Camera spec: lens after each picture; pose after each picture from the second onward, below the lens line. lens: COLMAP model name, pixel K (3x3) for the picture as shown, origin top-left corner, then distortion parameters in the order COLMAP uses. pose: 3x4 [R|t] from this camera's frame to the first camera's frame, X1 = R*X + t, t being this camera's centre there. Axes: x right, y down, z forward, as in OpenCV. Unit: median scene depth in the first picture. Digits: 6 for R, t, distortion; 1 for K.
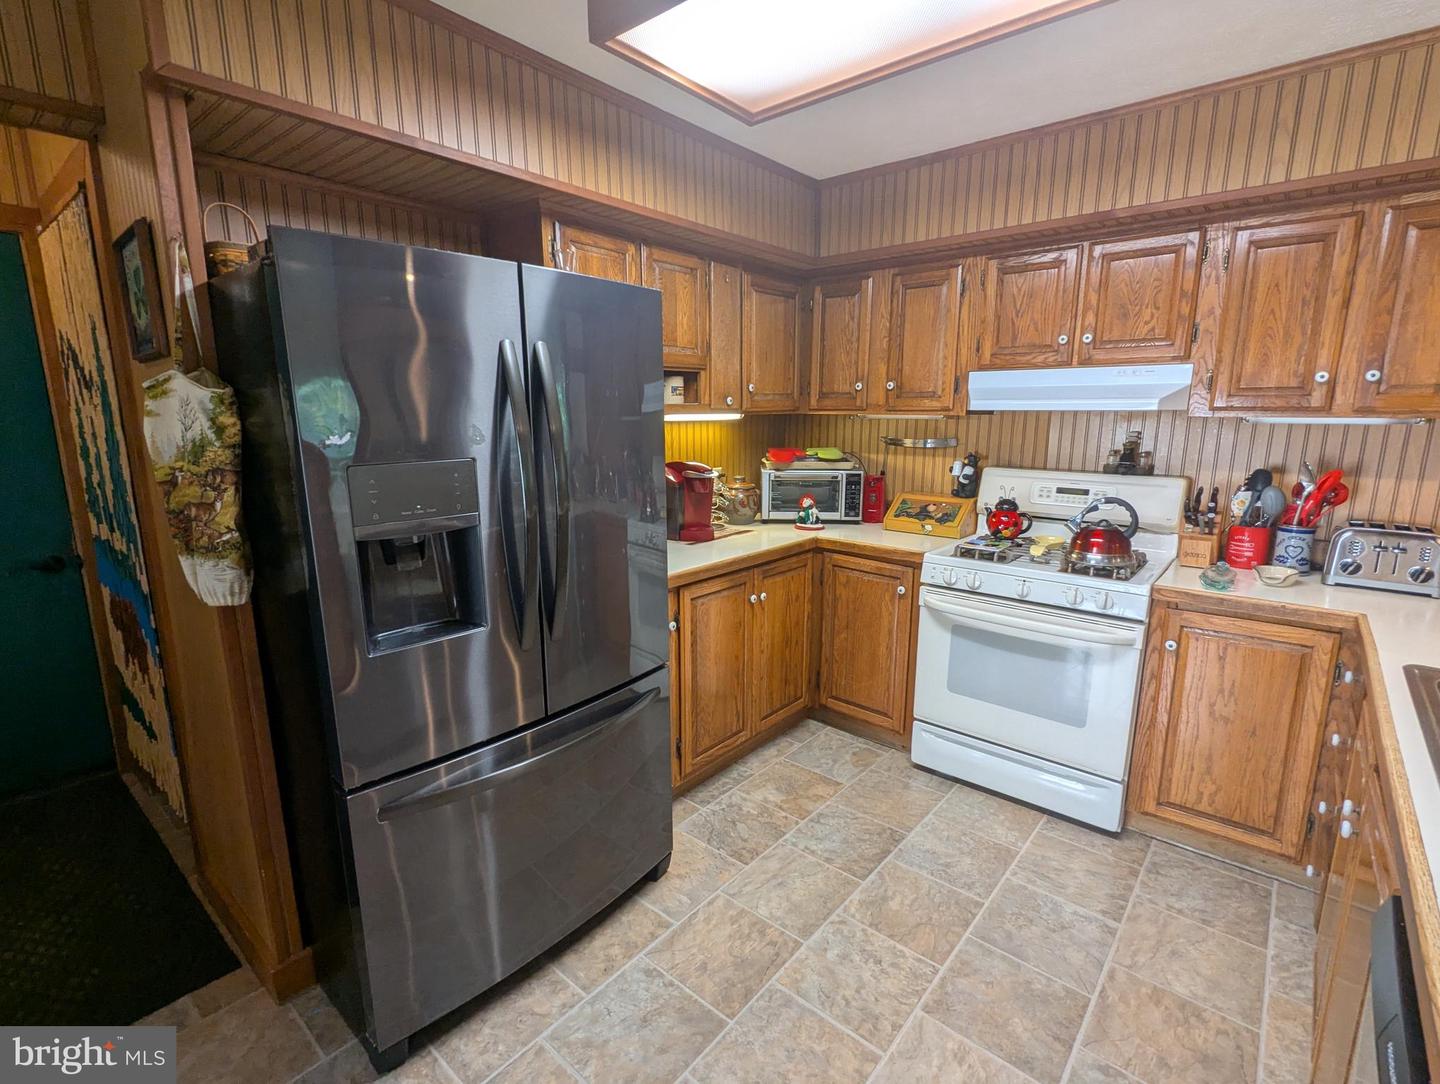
lens RADIAL K [[682.6, 0, 721.3], [0, 682.6, 541.0], [0, 0, 1]] dist [0.000226, 0.000263]
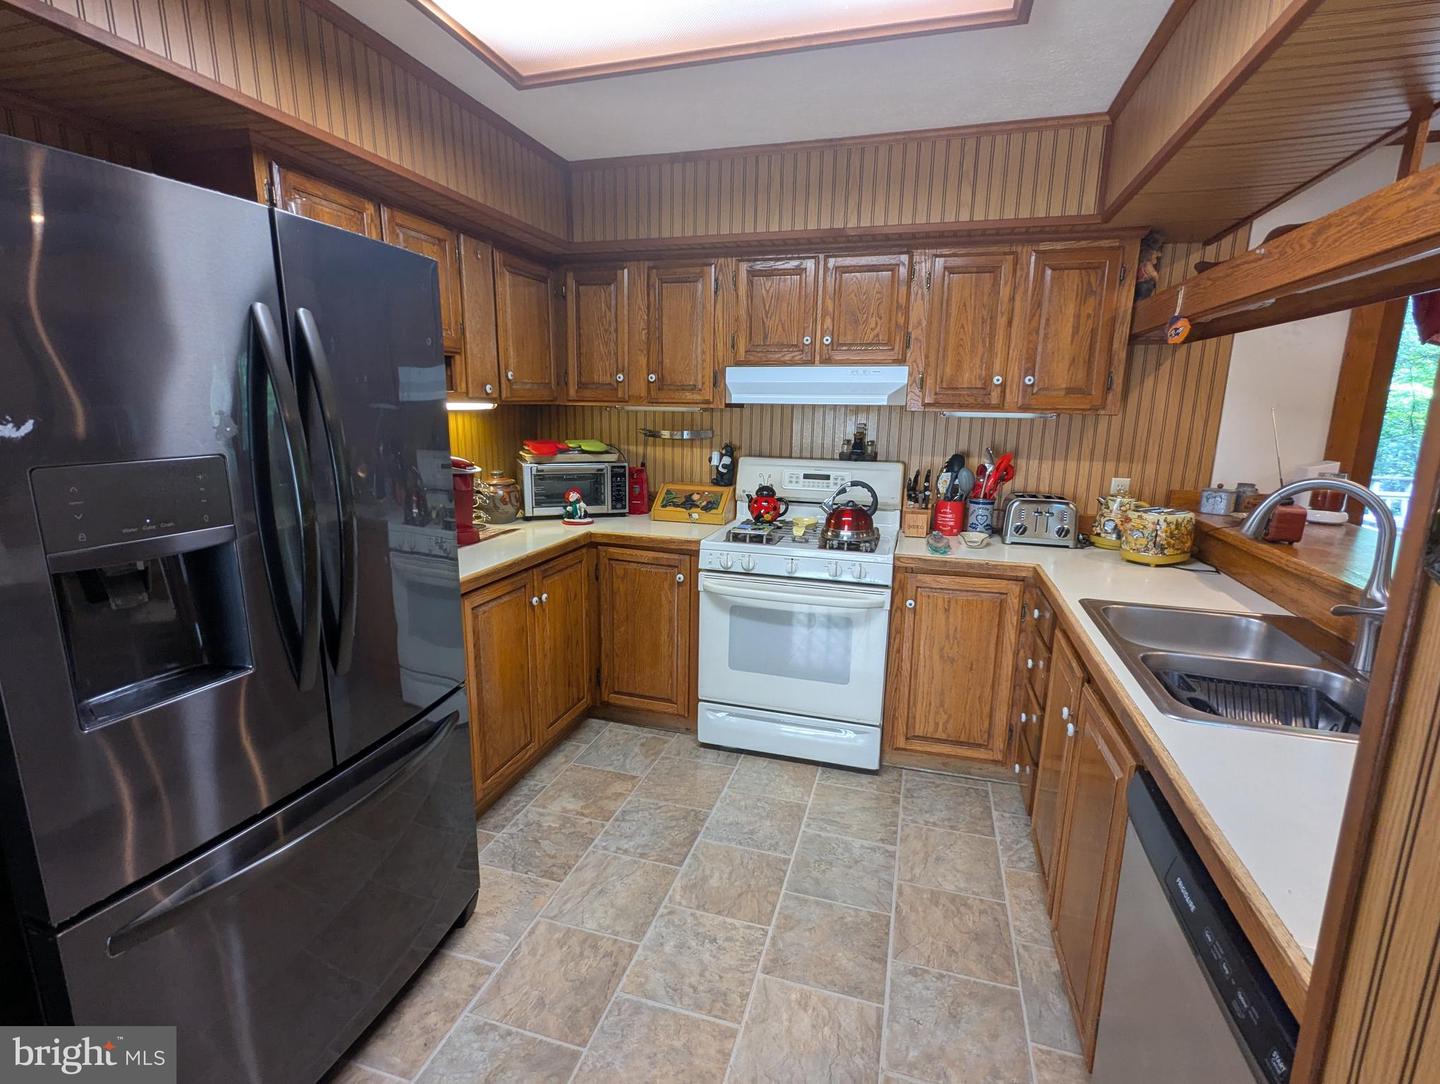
lens RADIAL K [[682.6, 0, 721.2], [0, 682.6, 541.2], [0, 0, 1]] dist [0.000226, 0.000263]
pose [[0.914210, -0.066530, 0.399742, -0.100693], [0.062536, 0.997777, 0.023042, -0.003500], [-0.400386, 0.003933, 0.916338, 0.041823]]
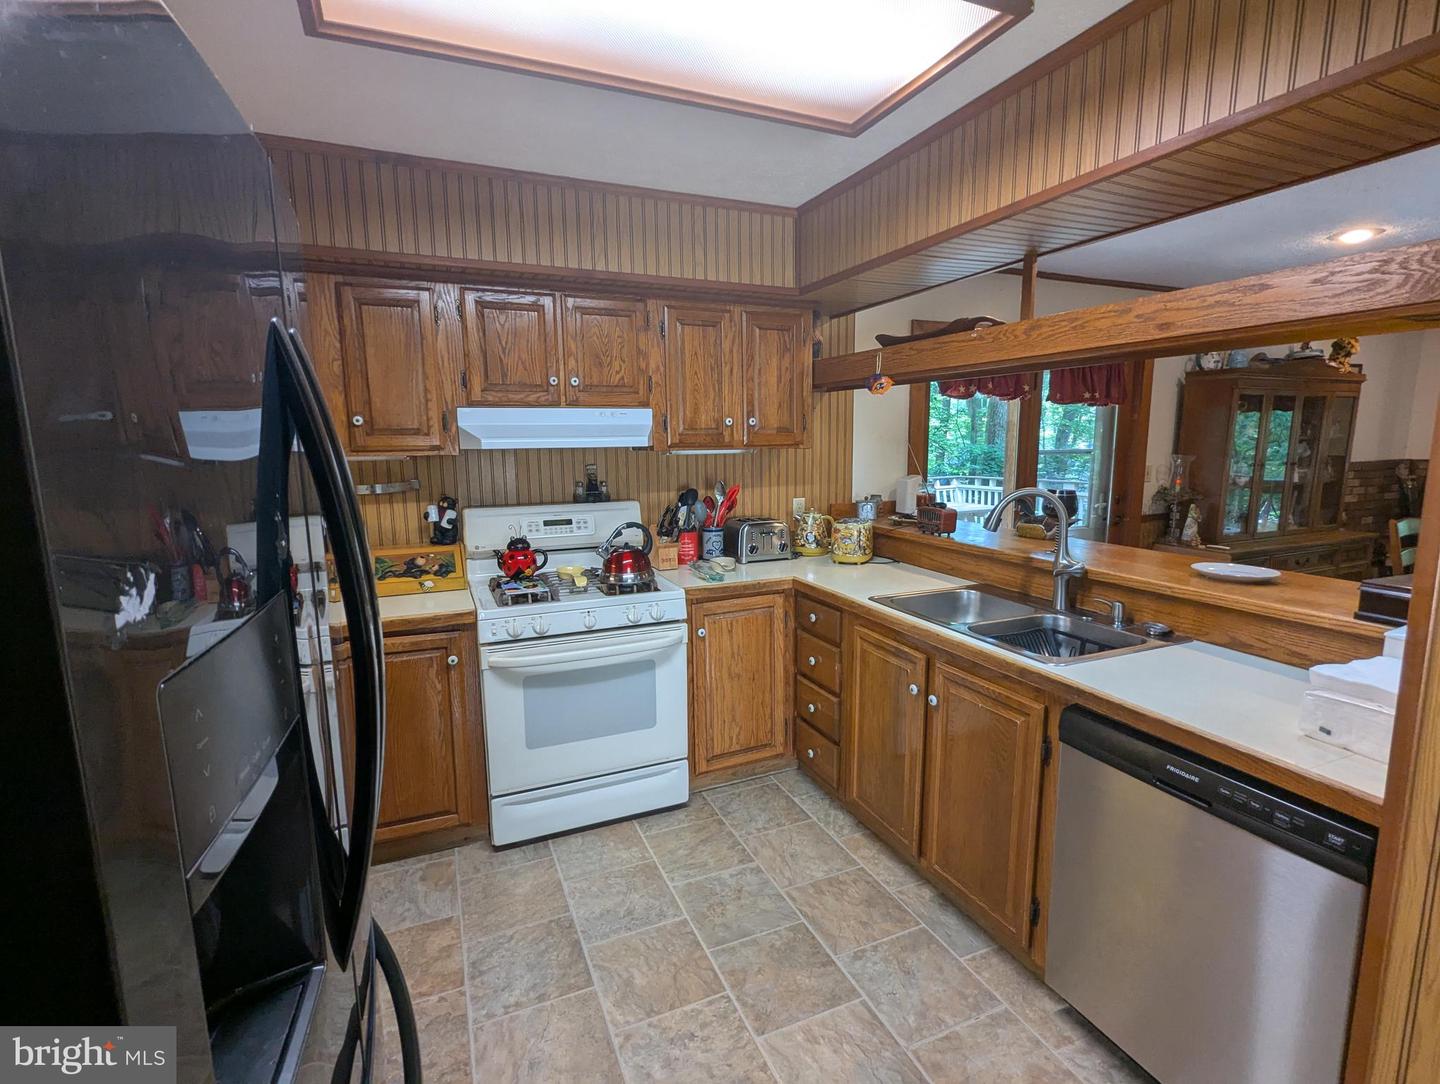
lens RADIAL K [[682.6, 0, 719.8], [0, 682.6, 541.6], [0, 0, 1]] dist [0.000226, 0.000263]
pose [[0.443006, -0.140229, 0.885484, -0.378844], [0.181187, 0.981314, 0.064758, -0.079577], [-0.878019, 0.131750, 0.460136, 0.348914]]
